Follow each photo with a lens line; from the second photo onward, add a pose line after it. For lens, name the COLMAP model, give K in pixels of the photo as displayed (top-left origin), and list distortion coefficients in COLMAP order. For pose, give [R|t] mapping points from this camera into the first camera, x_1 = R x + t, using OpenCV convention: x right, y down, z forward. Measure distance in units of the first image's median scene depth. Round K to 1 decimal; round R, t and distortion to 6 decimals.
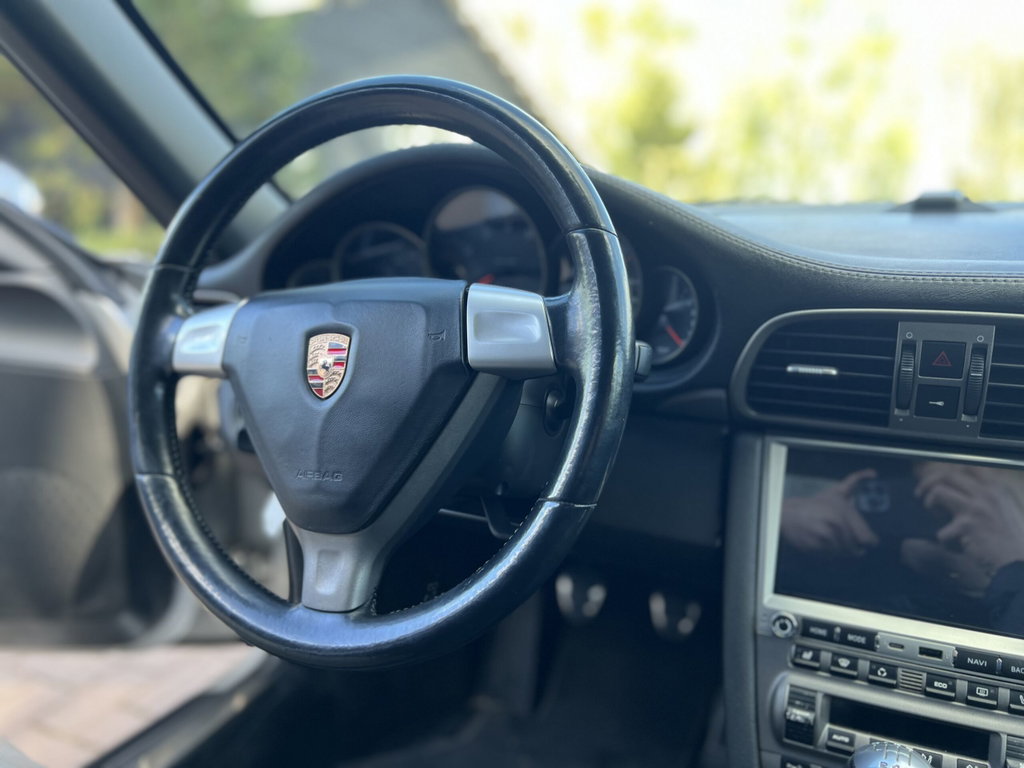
lens RADIAL K [[773.6, 0, 516.8], [0, 773.6, 387.0], [0, 0, 1]] dist [0.052947, -0.065454]
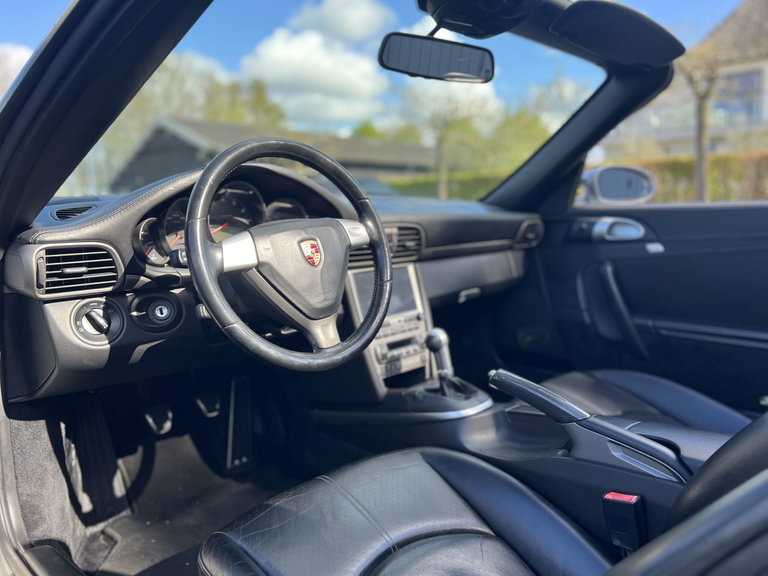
lens RADIAL K [[580.2, 0, 387.6], [0, 580.2, 290.2], [0, 0, 1]] dist [0.052947, -0.065454]
pose [[0.309460, -0.130362, 0.941934, -1.897069], [0.173182, 0.981719, 0.078971, -0.011597], [-0.935009, 0.138687, 0.326379, 0.181417]]
